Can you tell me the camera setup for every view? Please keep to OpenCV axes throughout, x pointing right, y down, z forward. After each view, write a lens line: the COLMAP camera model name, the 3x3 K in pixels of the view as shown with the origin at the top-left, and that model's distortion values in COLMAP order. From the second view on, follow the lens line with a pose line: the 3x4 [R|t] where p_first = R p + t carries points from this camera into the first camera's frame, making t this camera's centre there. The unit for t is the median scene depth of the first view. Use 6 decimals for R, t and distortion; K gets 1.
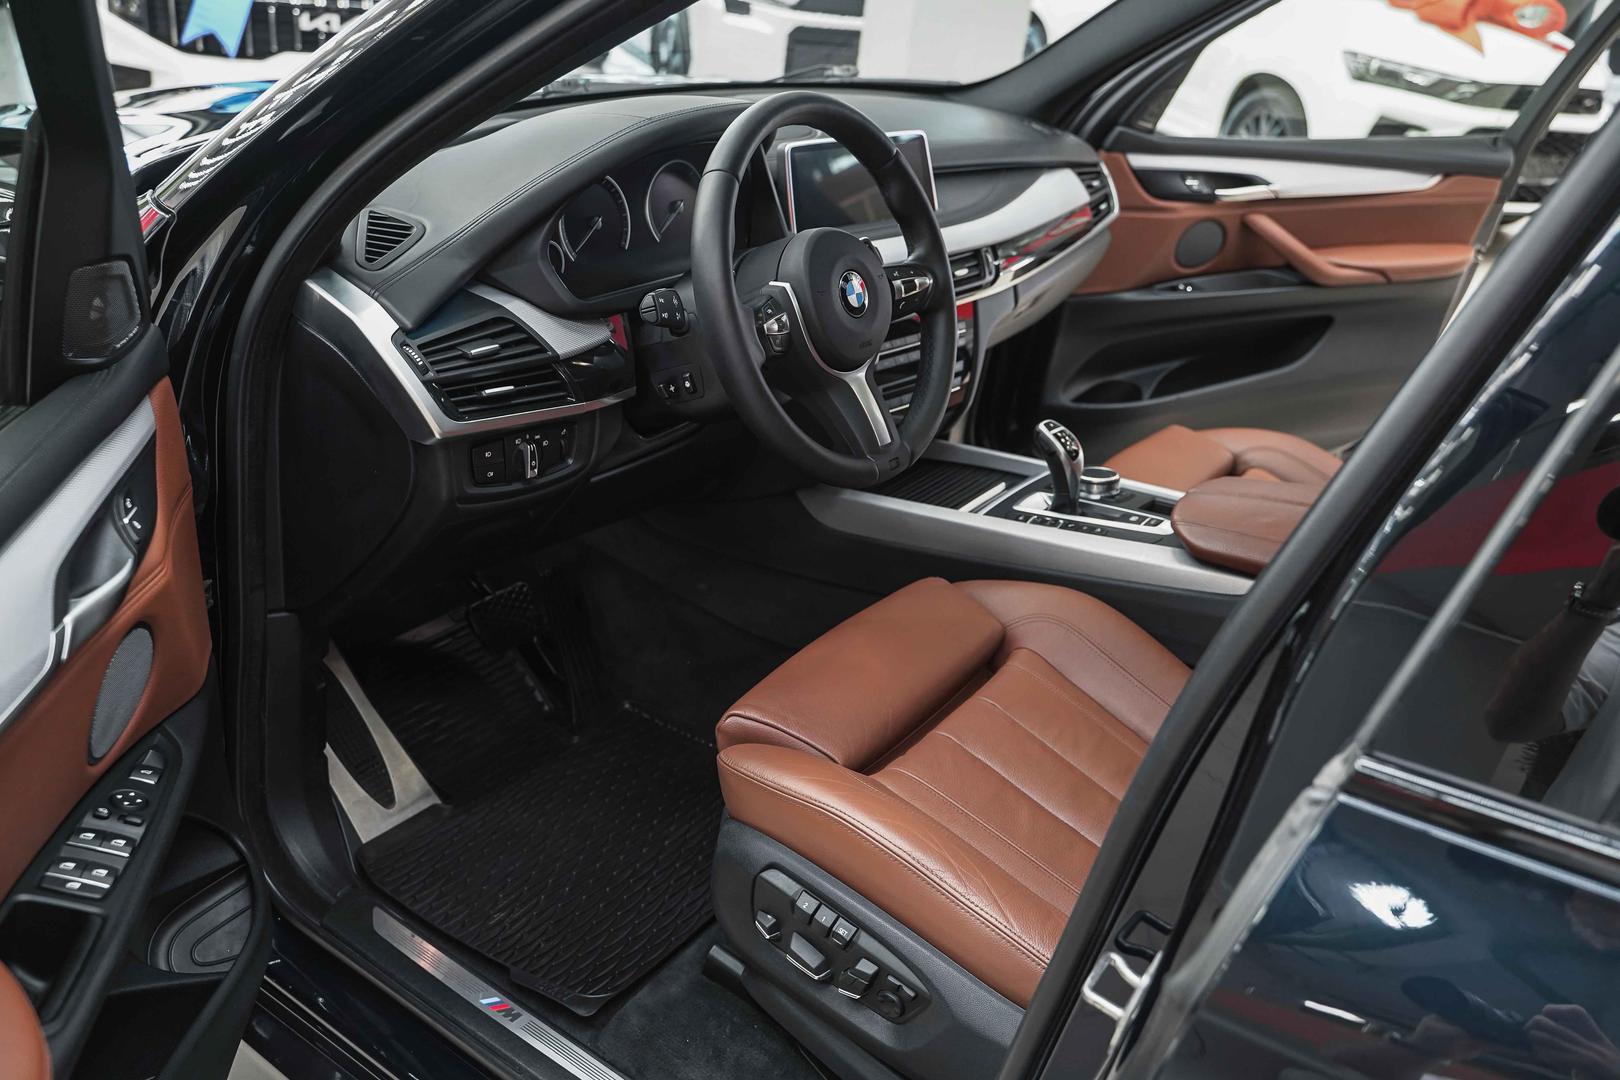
lens RADIAL K [[1300.3, 0, 832.7], [0, 1300.3, 534.2], [0, 0, 1]] dist [-0.019700, -0.002868]
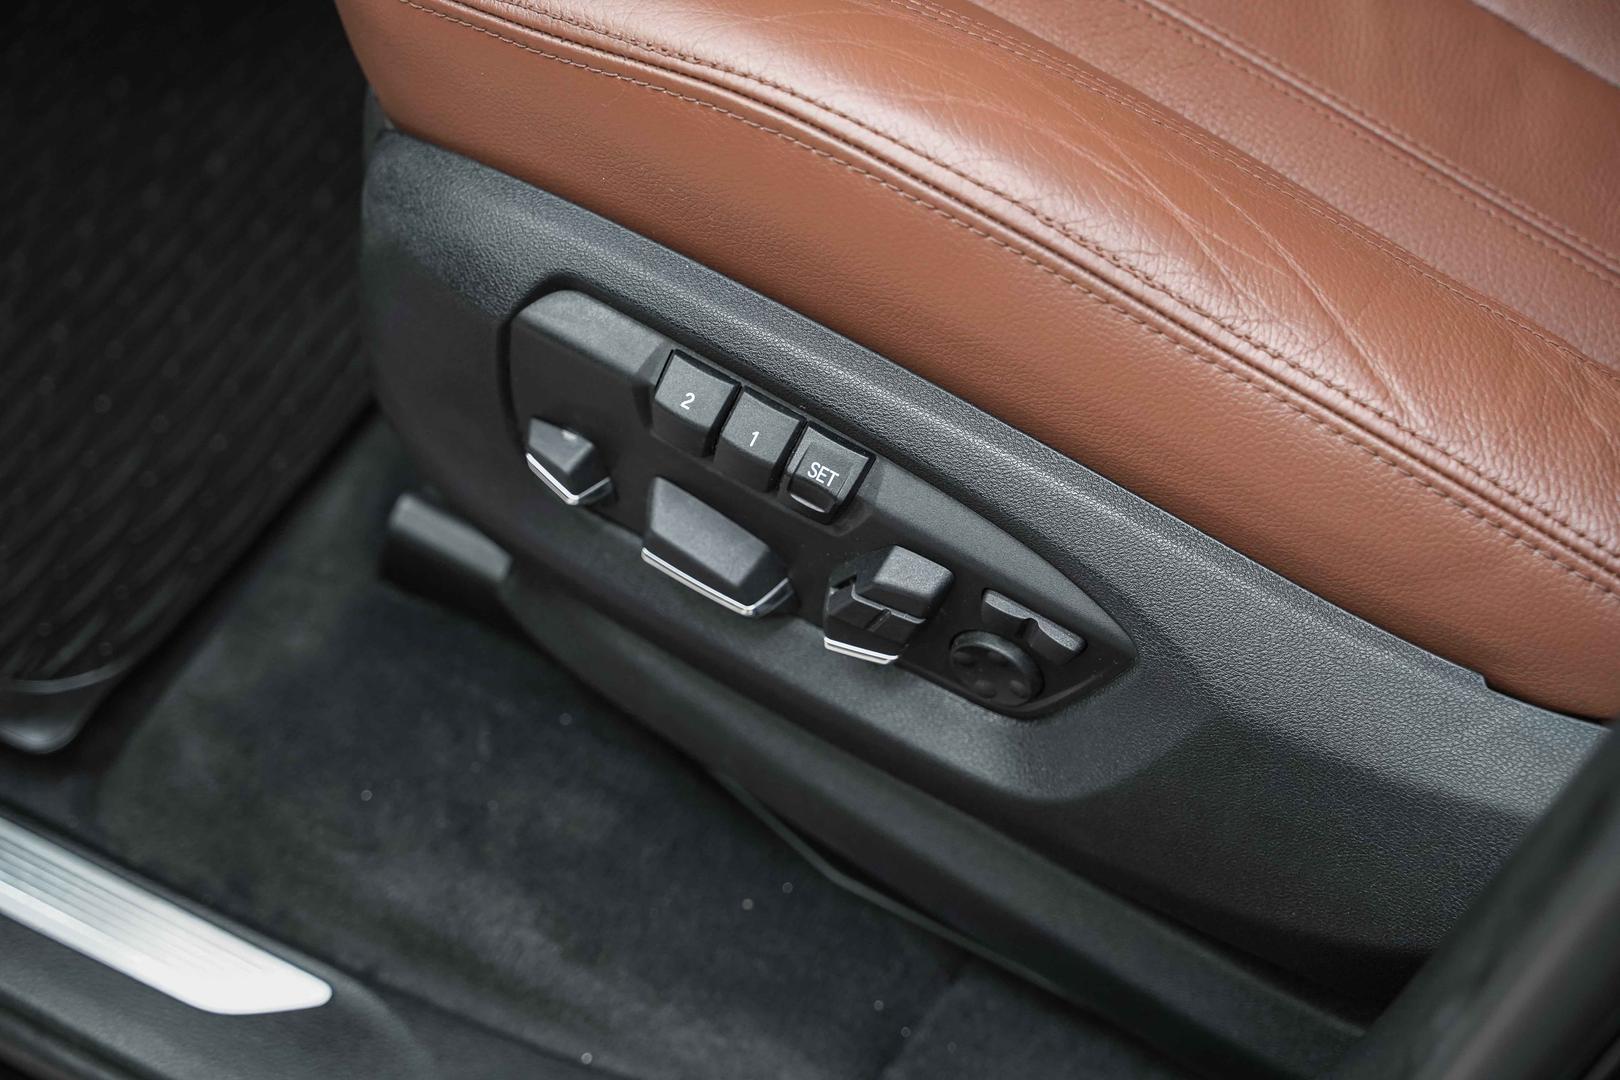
lens RADIAL K [[3003.0, 0, 810.0], [0, 3003.0, 540.0], [0, 0, 1]] dist [-0.004807, -0.111143]
pose [[0.992094, -0.120717, 0.034316, -0.020153], [0.096401, 0.908098, 0.407511, 0.035273], [-0.080355, -0.400981, 0.912555, 0.346818]]
